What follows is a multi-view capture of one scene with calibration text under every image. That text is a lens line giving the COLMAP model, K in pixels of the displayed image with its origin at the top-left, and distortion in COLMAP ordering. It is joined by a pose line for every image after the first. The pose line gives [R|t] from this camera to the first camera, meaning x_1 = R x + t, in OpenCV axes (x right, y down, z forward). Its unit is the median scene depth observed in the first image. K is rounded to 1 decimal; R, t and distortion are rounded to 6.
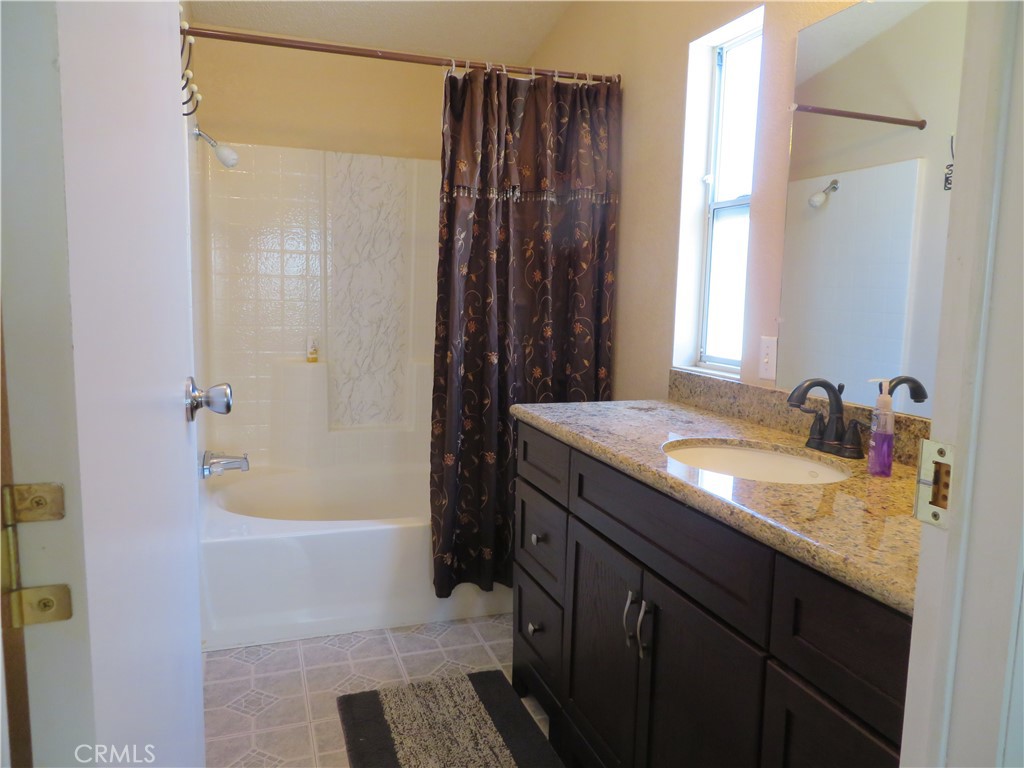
lens RADIAL K [[728.5, 0, 512.4], [0, 728.5, 382.9], [0, 0, 1]] dist [-0.007641, 0.002564]
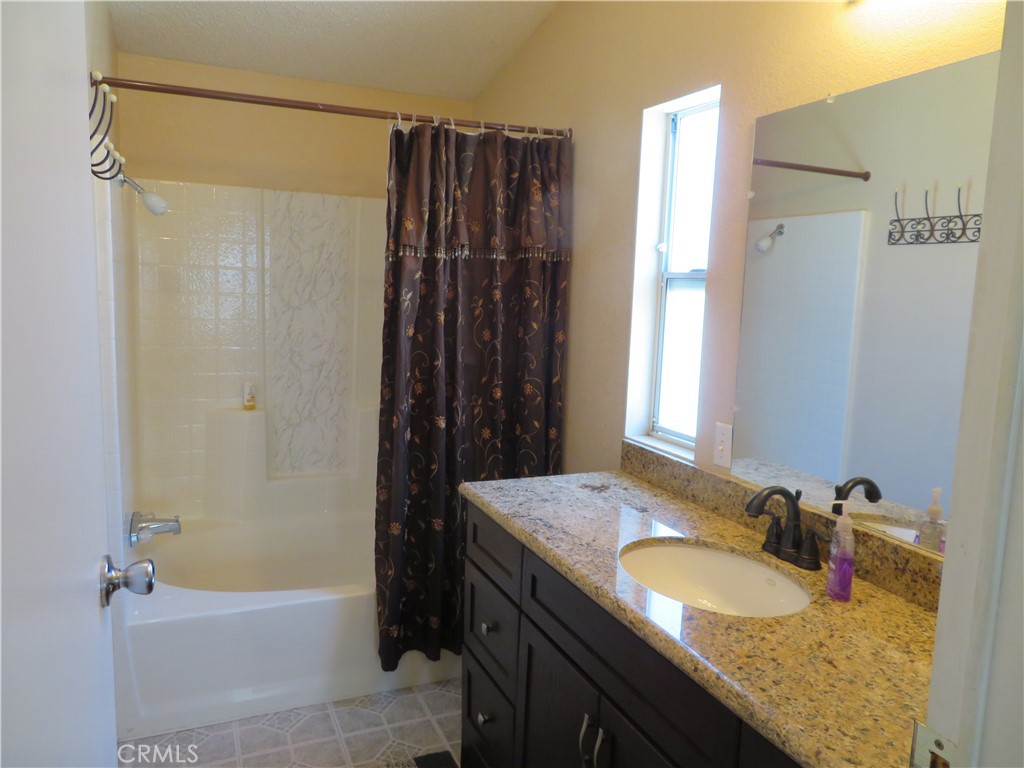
lens RADIAL K [[728.5, 0, 511.4], [0, 728.5, 383.5], [0, 0, 1]] dist [-0.007641, 0.002564]
pose [[0.997164, 0.000806, 0.075253, -0.005943], [-0.001492, 0.999958, 0.009055, -0.098686], [-0.075243, -0.009142, 0.997123, 0.032839]]
